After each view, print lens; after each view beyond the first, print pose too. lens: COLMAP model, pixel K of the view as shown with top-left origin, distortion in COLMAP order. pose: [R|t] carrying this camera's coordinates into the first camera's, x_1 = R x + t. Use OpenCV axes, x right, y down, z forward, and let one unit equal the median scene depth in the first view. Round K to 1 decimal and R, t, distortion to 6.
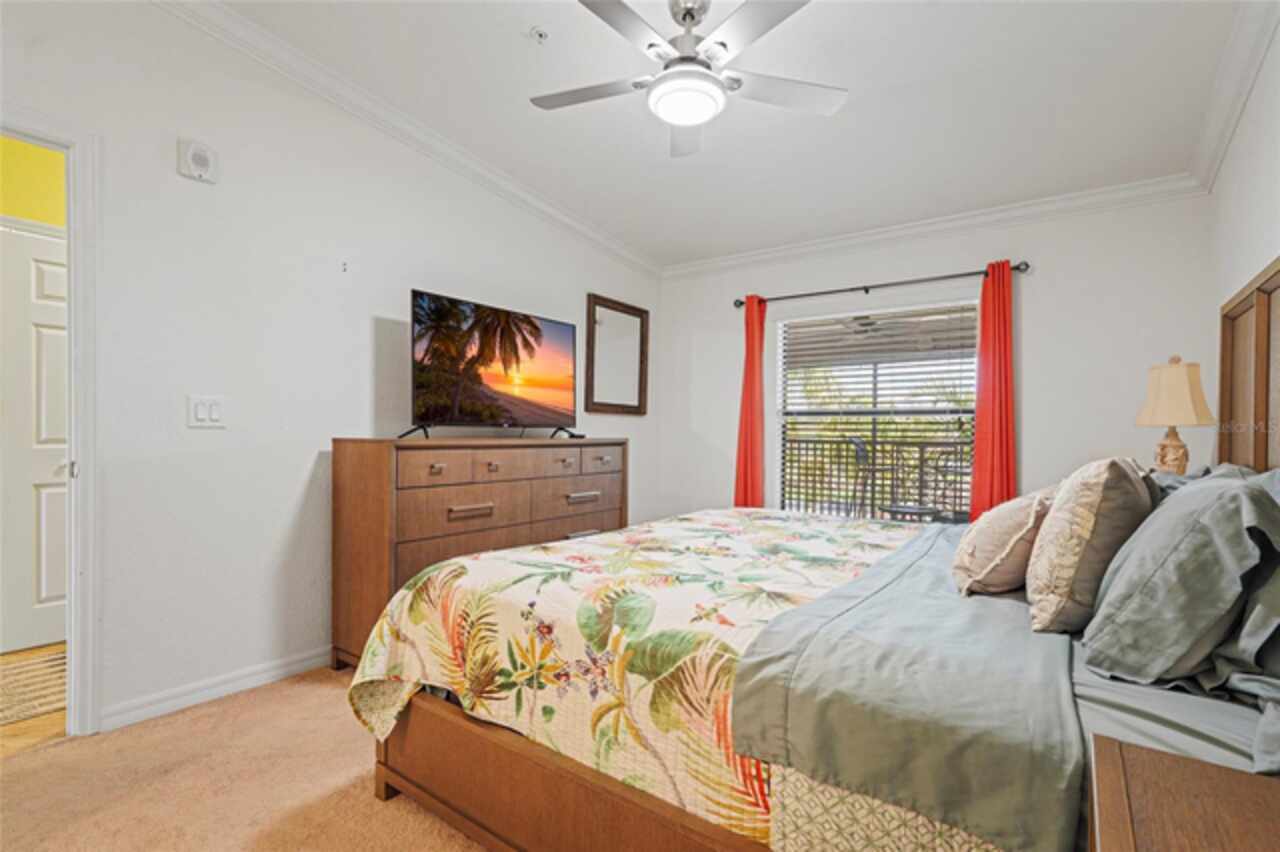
lens RADIAL K [[573.4, 0, 629.6], [0, 573.4, 431.4], [0, 0, 1]] dist [-0.000759, -0.001719]
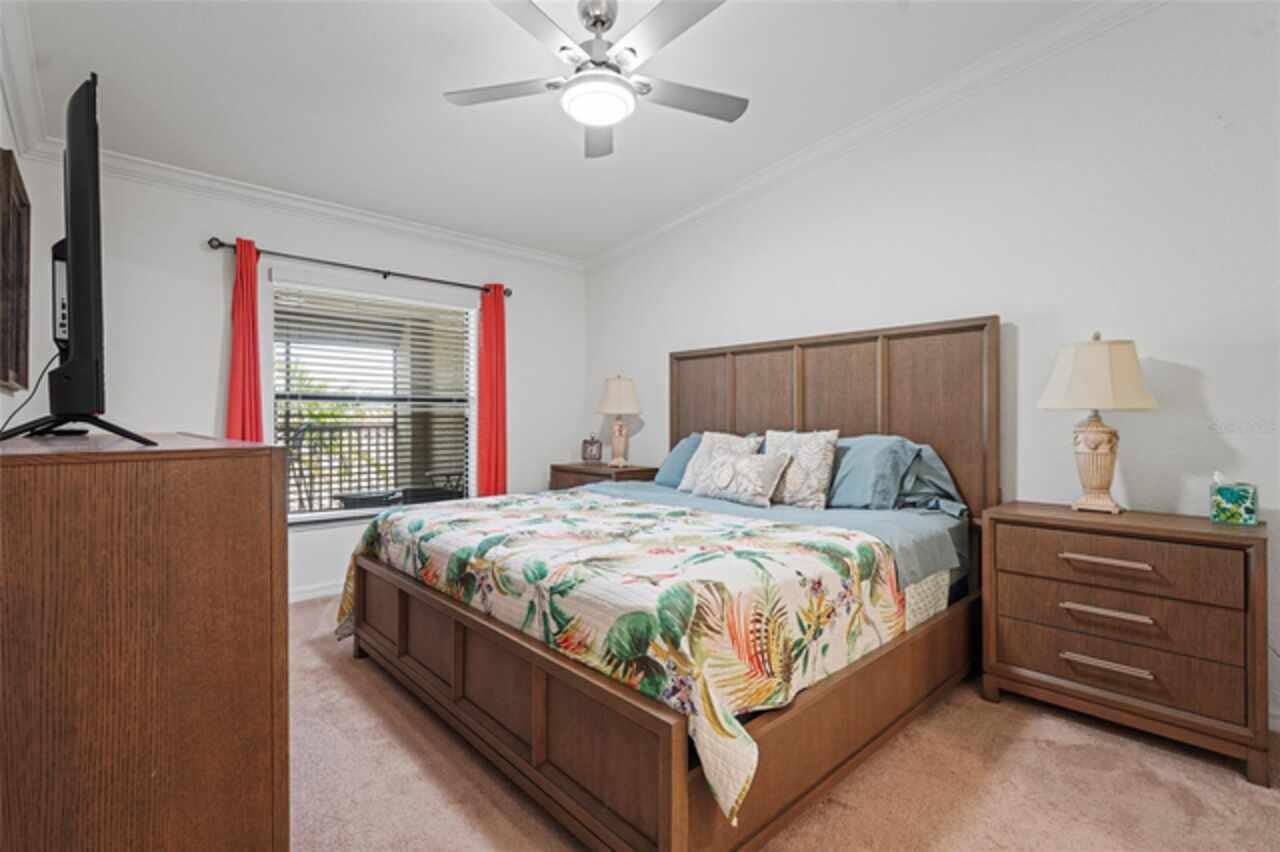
lens RADIAL K [[573.4, 0, 629.2], [0, 573.4, 418.3], [0, 0, 1]] dist [-0.000759, -0.001719]
pose [[0.210586, -0.008756, 0.977536, -1.260939], [0.003841, 0.999960, 0.008129, -0.014359], [-0.977568, 0.002043, 0.210611, 1.017525]]
